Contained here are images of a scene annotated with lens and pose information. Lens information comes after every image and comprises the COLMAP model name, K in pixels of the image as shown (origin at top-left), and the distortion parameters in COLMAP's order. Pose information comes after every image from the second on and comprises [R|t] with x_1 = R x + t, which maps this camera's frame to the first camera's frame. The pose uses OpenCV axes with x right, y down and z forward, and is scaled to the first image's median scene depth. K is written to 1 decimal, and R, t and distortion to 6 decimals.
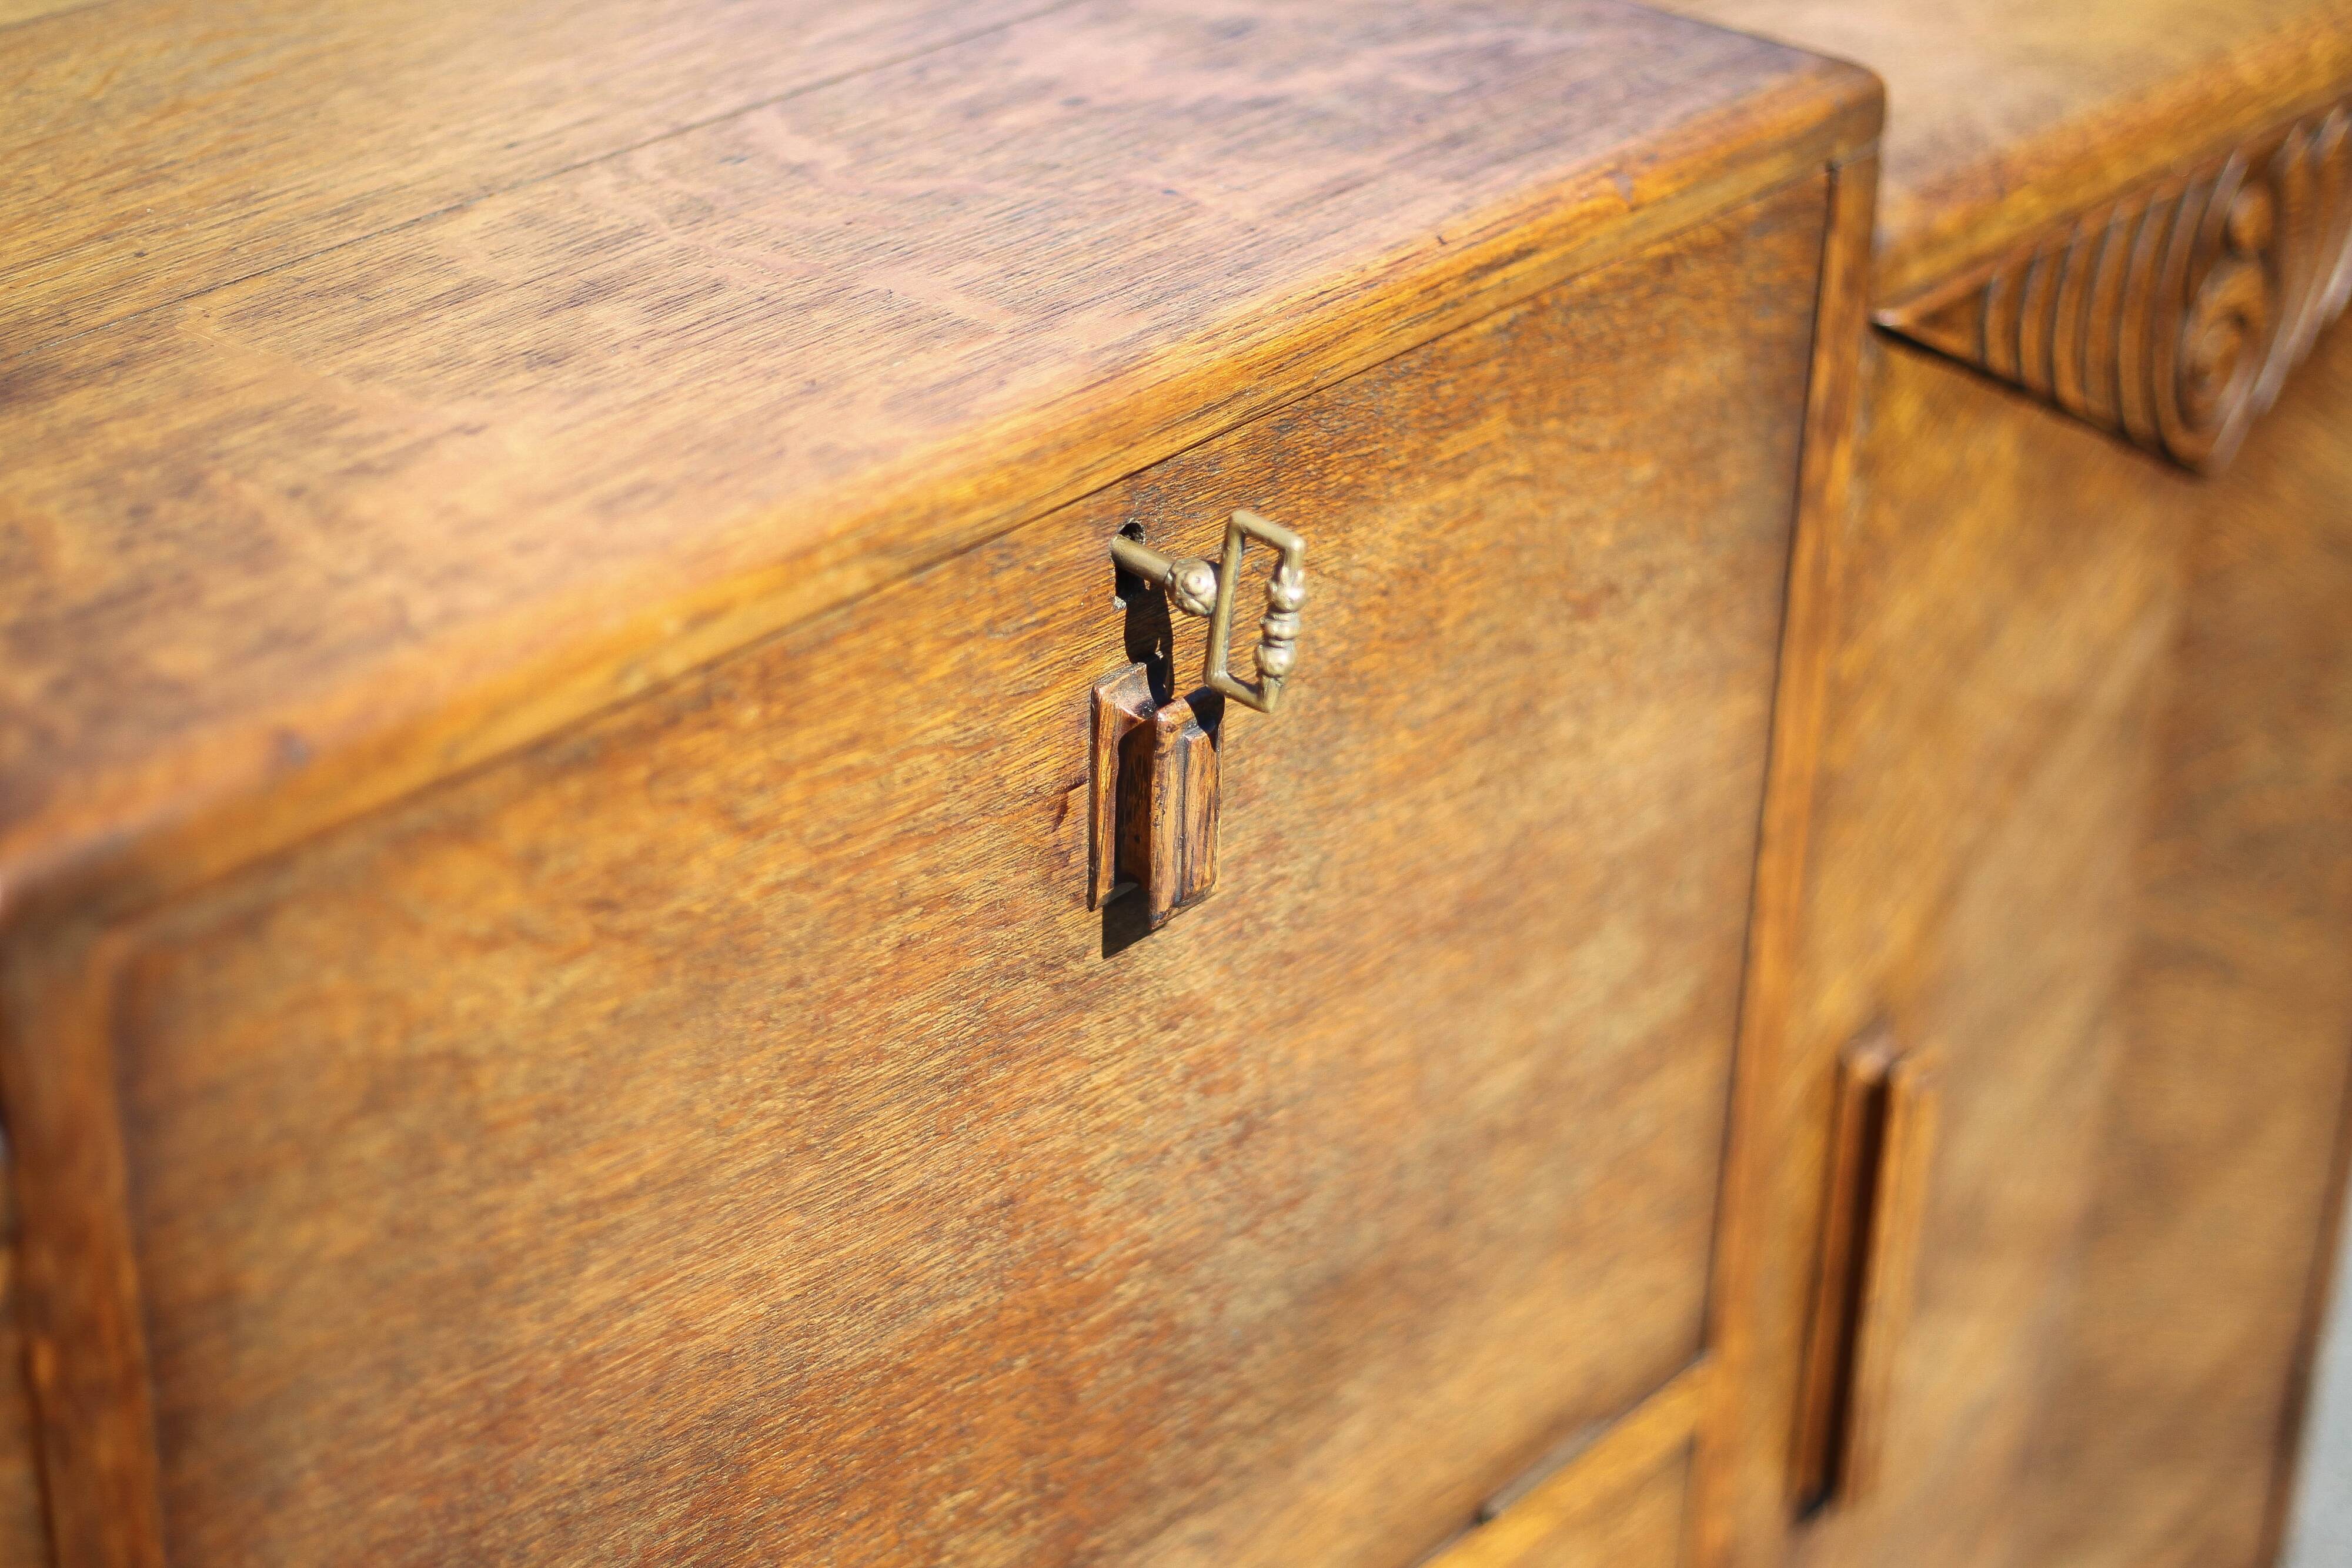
lens RADIAL K [[4680.6, 0, 1176.0], [0, 4680.6, 784.0], [0, 0, 1]] dist [-0.165787, 0.477759]
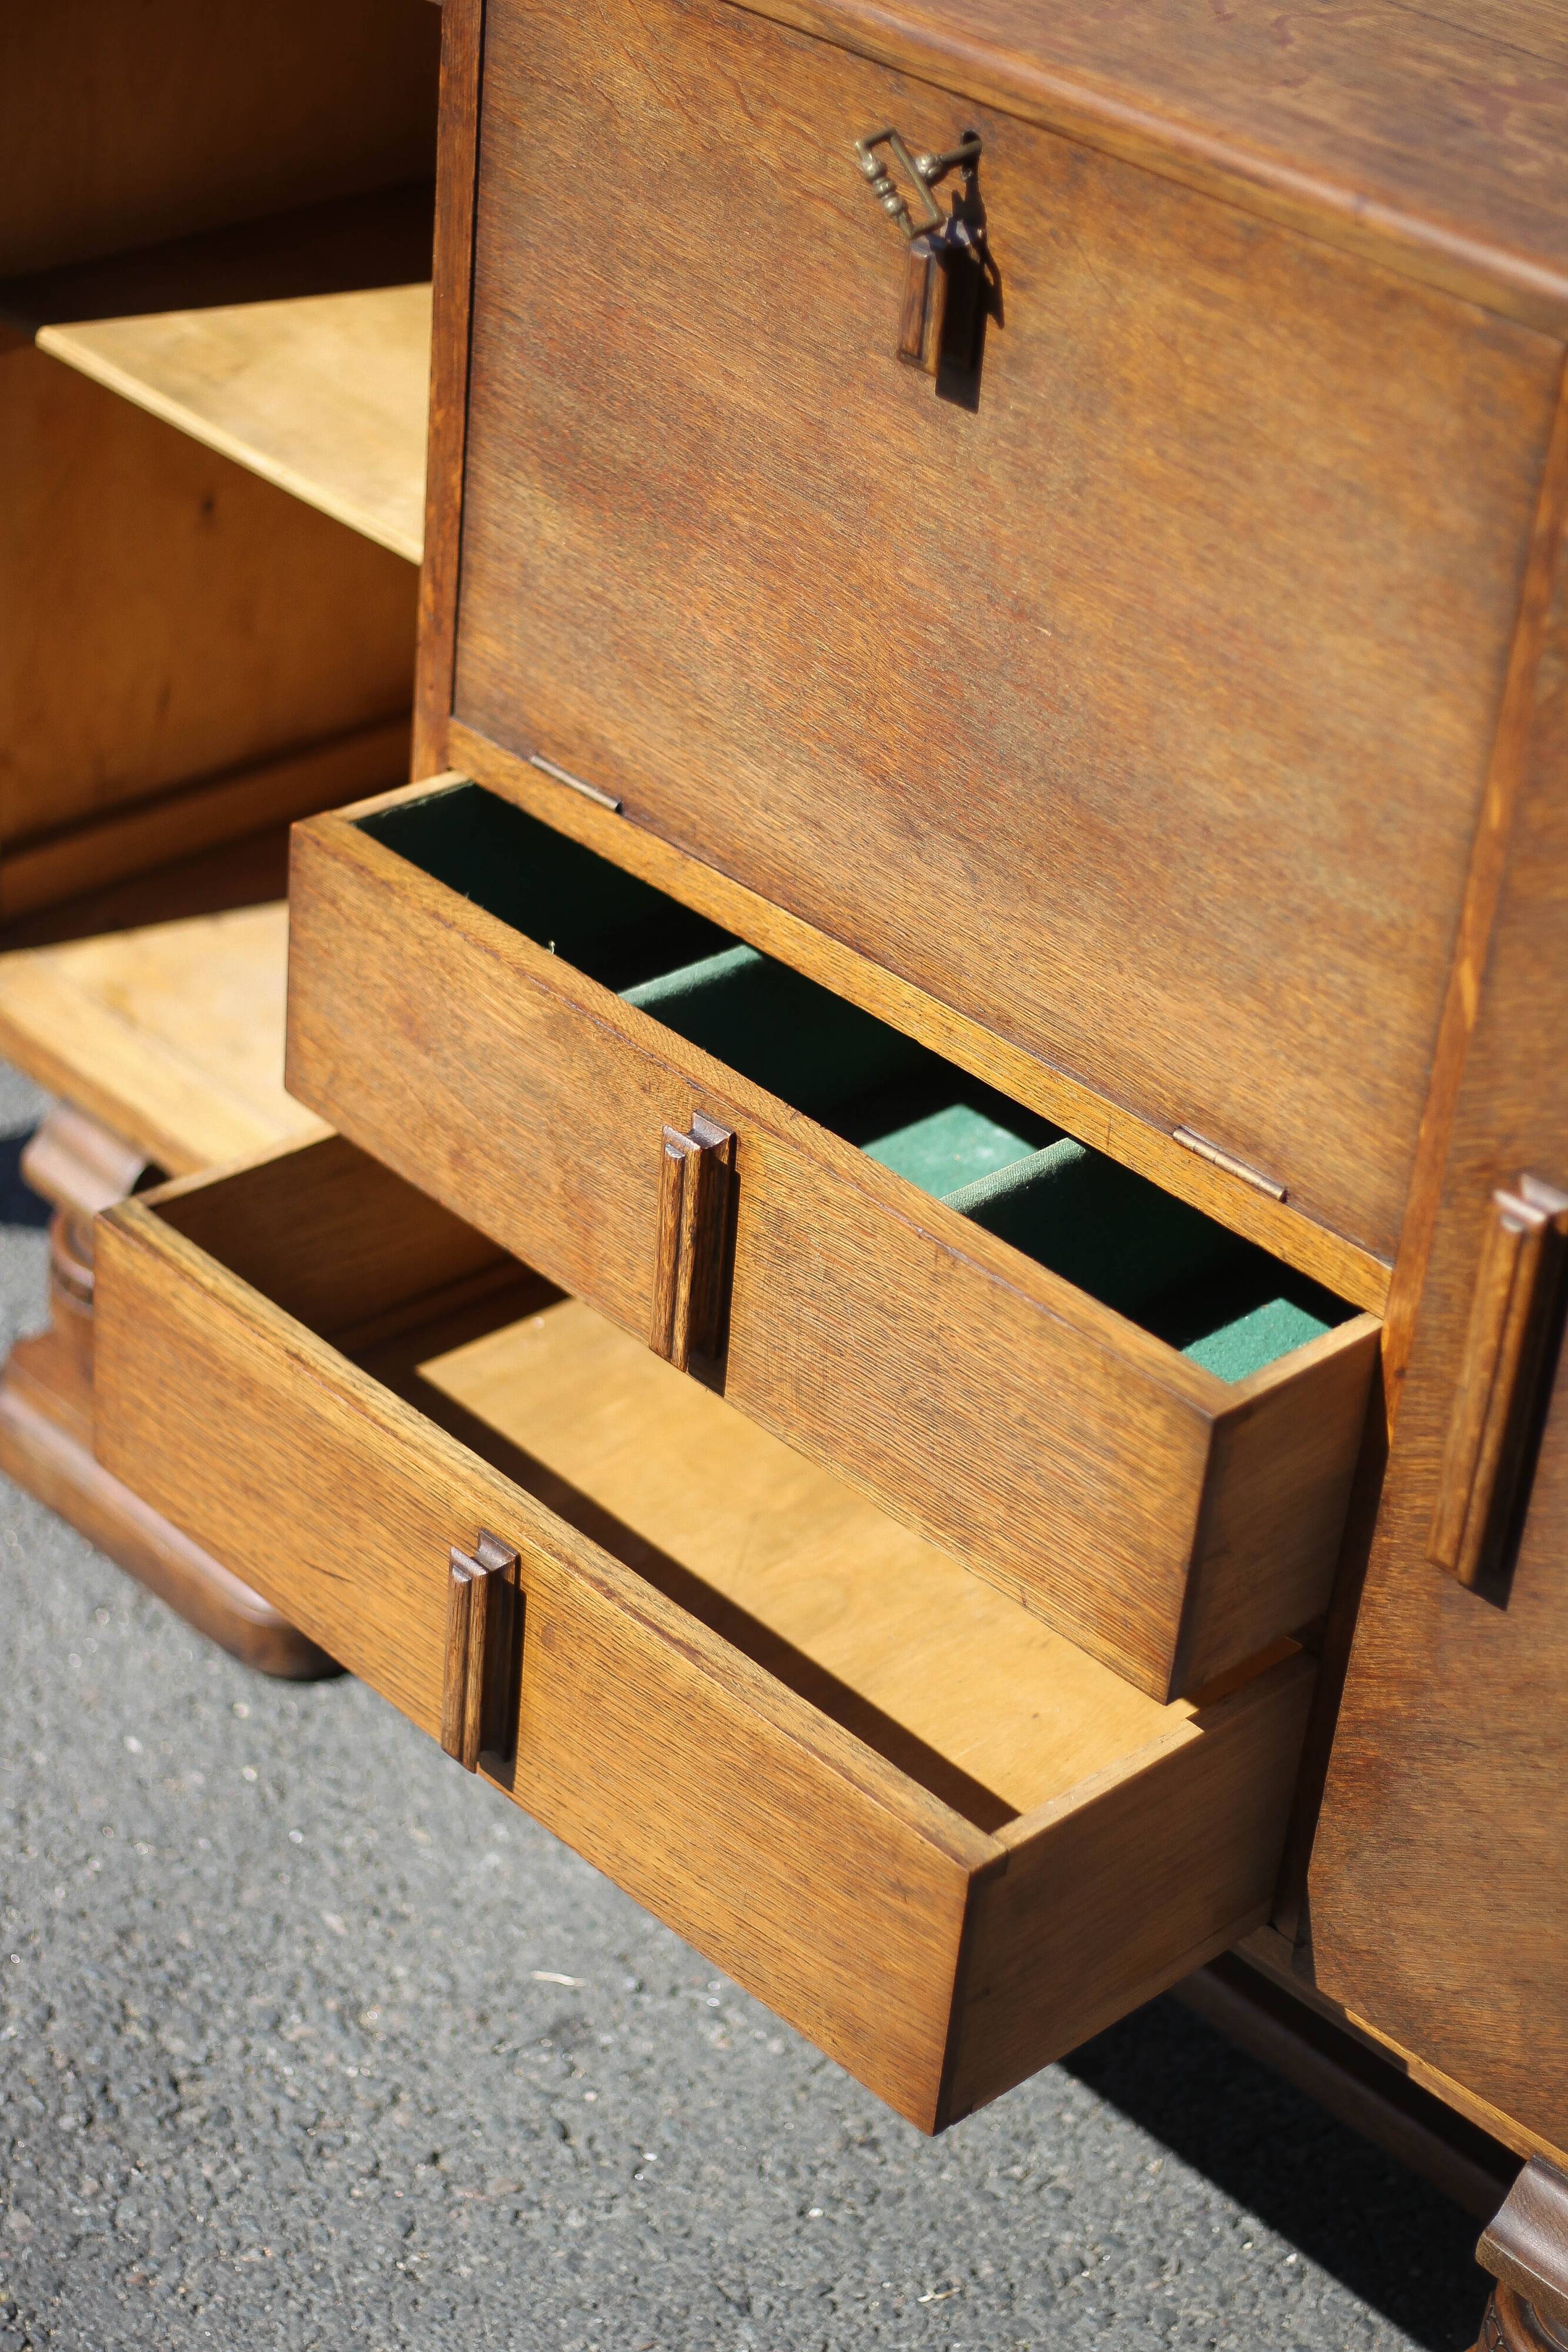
lens RADIAL K [[4411.0, 0, 784.0], [0, 4411.0, 1176.0], [0, 0, 1]] dist [-0.103566, -0.049767]
pose [[-0.102088, 0.501292, -0.859234, 1.544585], [-0.533180, 0.701628, 0.472691, -0.501660], [0.839820, 0.506383, 0.195651, 0.811134]]
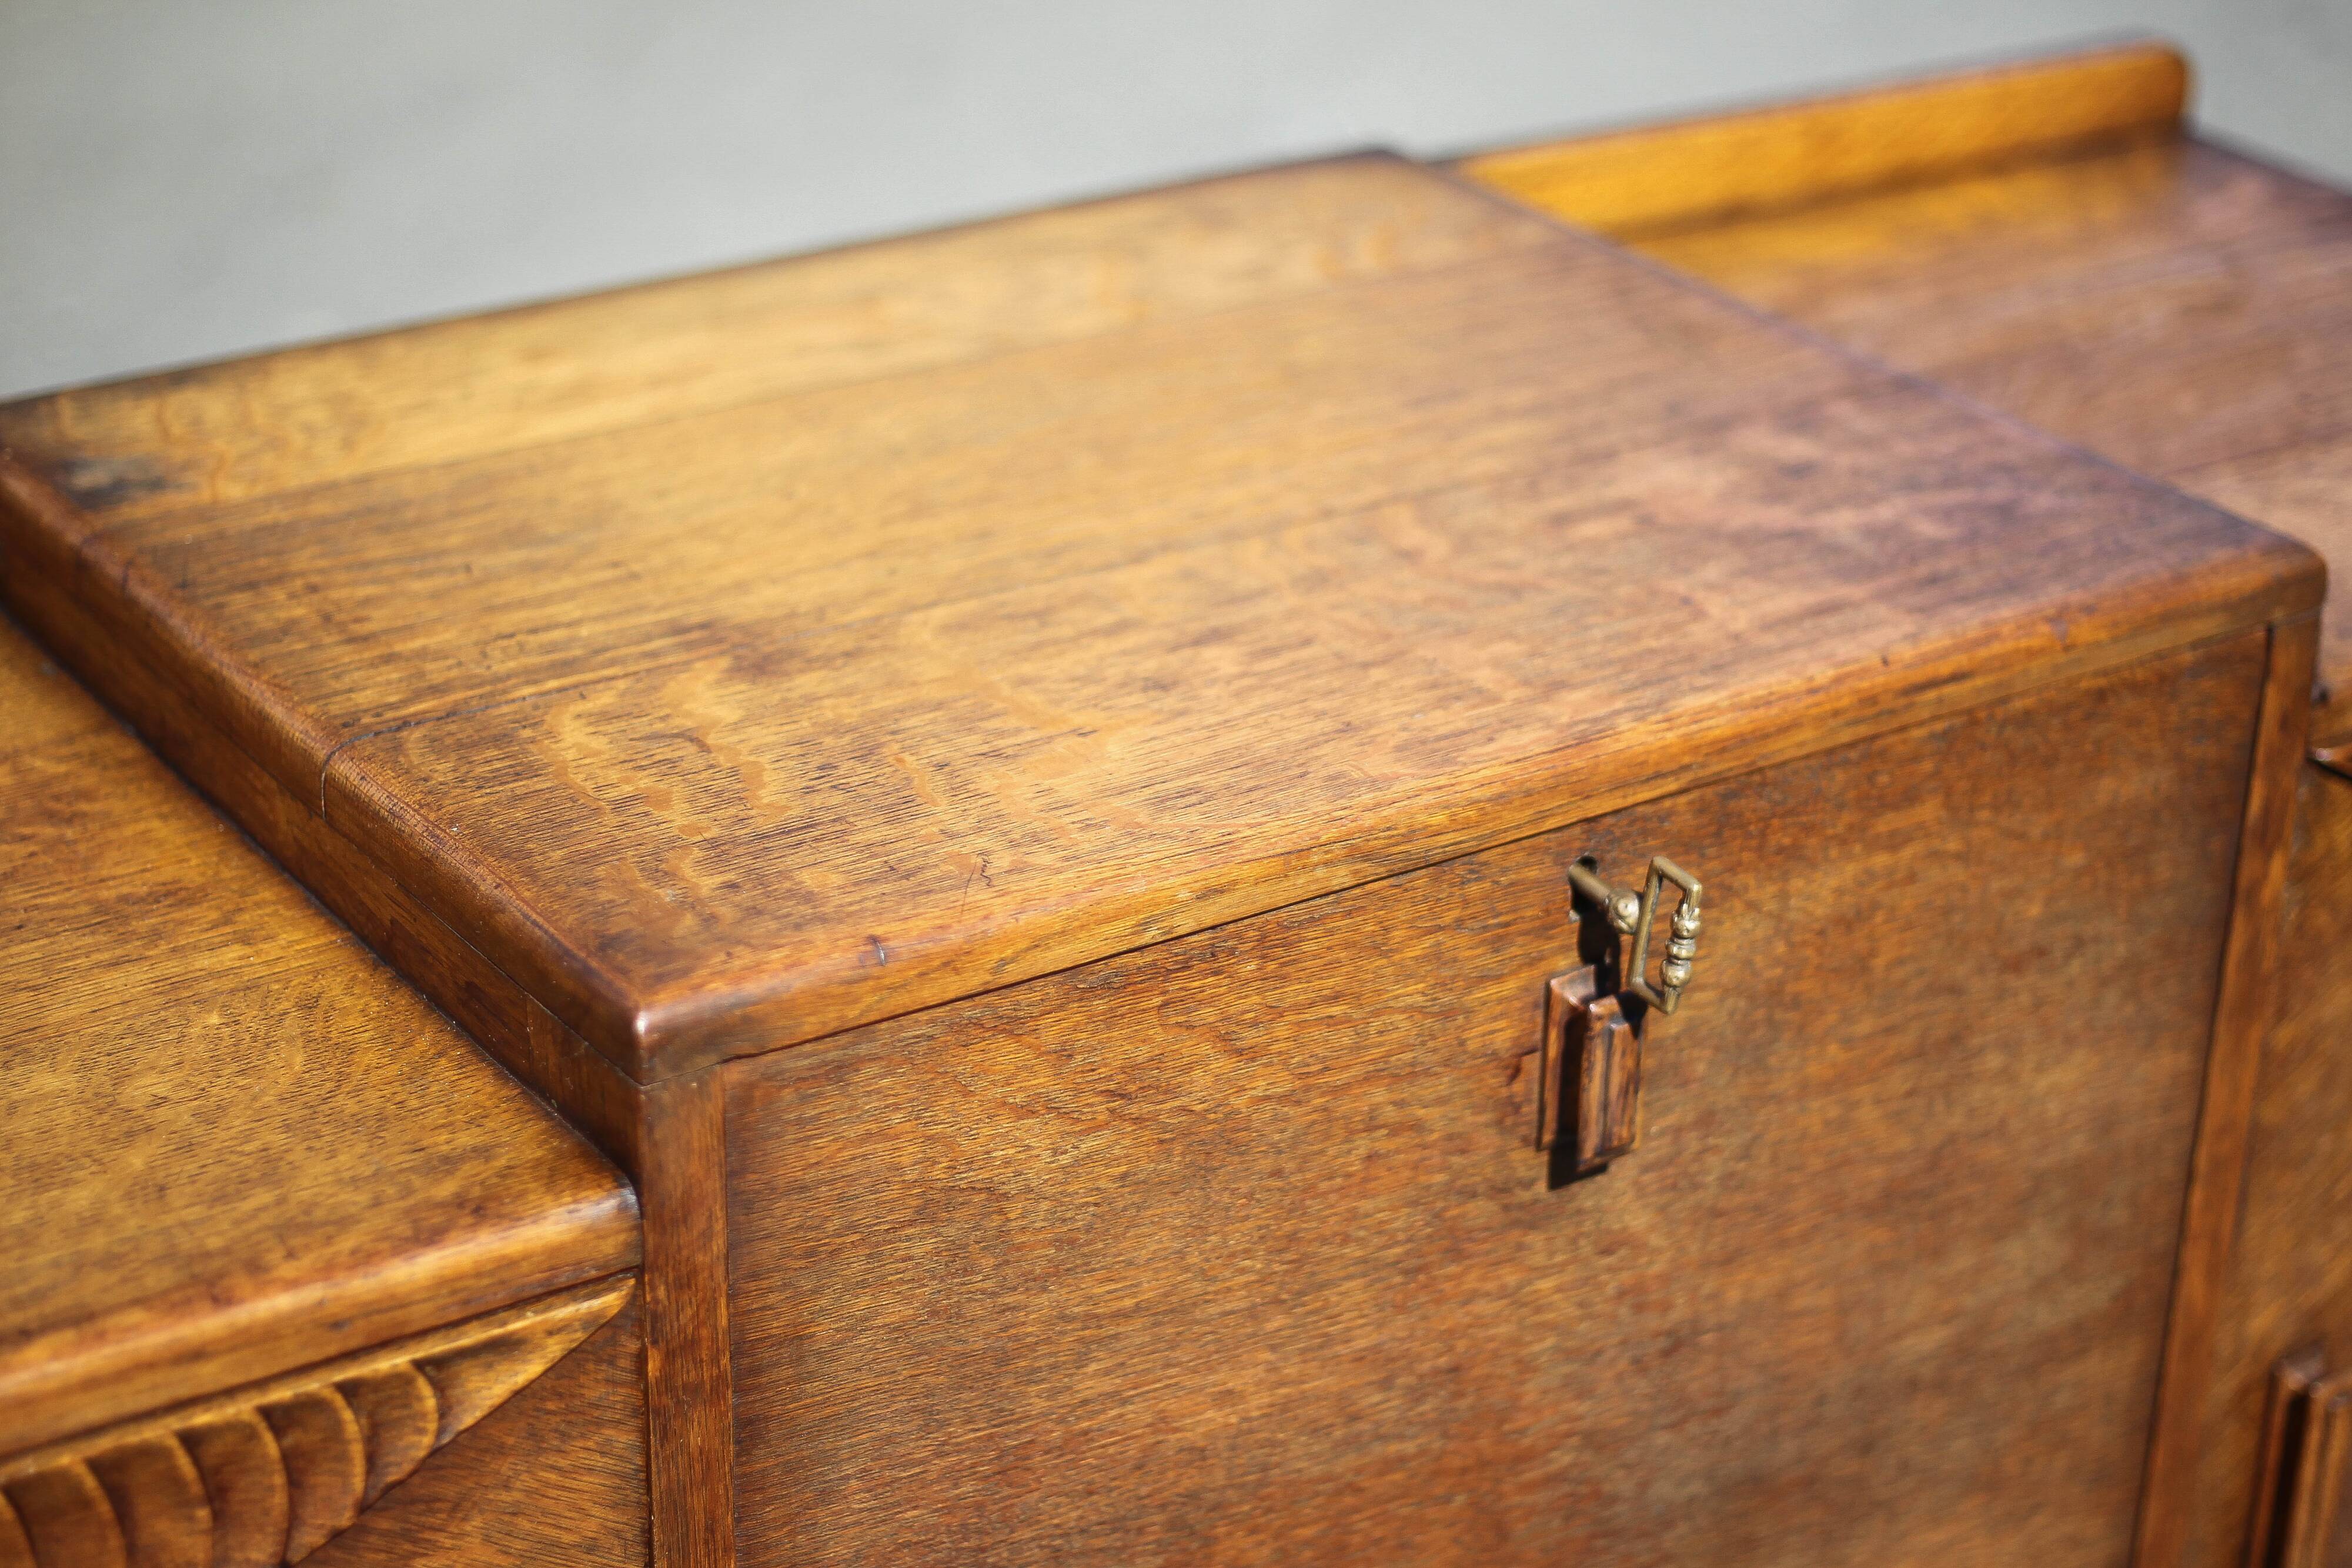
lens RADIAL K [[4680.6, 0, 1176.0], [0, 4680.6, 784.0], [0, 0, 1]] dist [-0.165787, 0.477759]
pose [[0.965261, 0.107420, -0.238185, 0.184562], [-0.120745, 0.991793, -0.042037, -0.007414], [0.231715, 0.069337, 0.970310, -0.282475]]
